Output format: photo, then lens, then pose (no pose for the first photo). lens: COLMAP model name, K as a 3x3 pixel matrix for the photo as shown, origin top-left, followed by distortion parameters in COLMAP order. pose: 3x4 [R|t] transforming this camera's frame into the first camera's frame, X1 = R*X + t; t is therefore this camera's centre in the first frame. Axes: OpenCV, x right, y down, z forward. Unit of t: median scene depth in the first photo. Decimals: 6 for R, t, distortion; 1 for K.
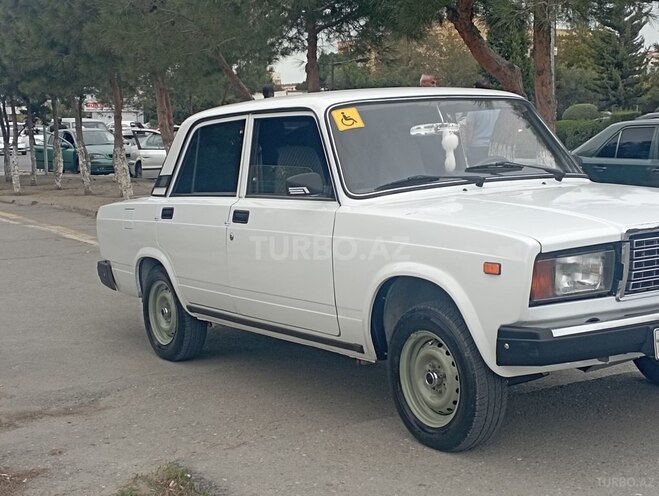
lens RADIAL K [[1095.9, 0, 329.5], [0, 1095.9, 248.0], [0, 0, 1]] dist [0.090440, 0.000398]
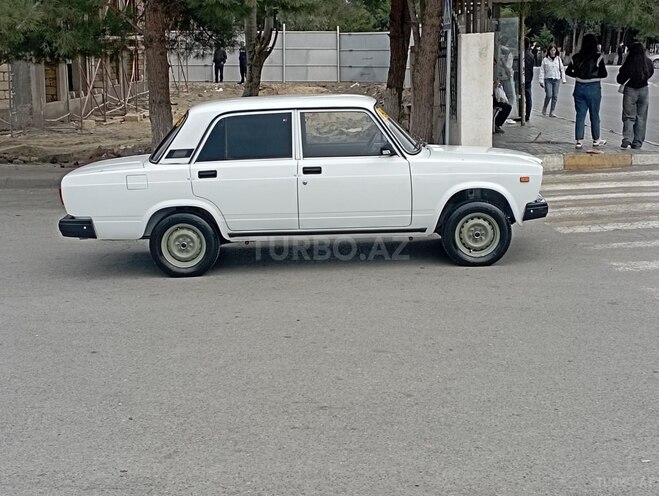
lens RADIAL K [[1095.9, 0, 329.5], [0, 1095.9, 248.0], [0, 0, 1]] dist [0.090440, 0.000398]
pose [[0.548122, -0.106101, 0.829642, -2.864281], [0.083219, 0.993917, 0.072129, -0.055665], [-0.832248, 0.029507, 0.553617, 0.059822]]
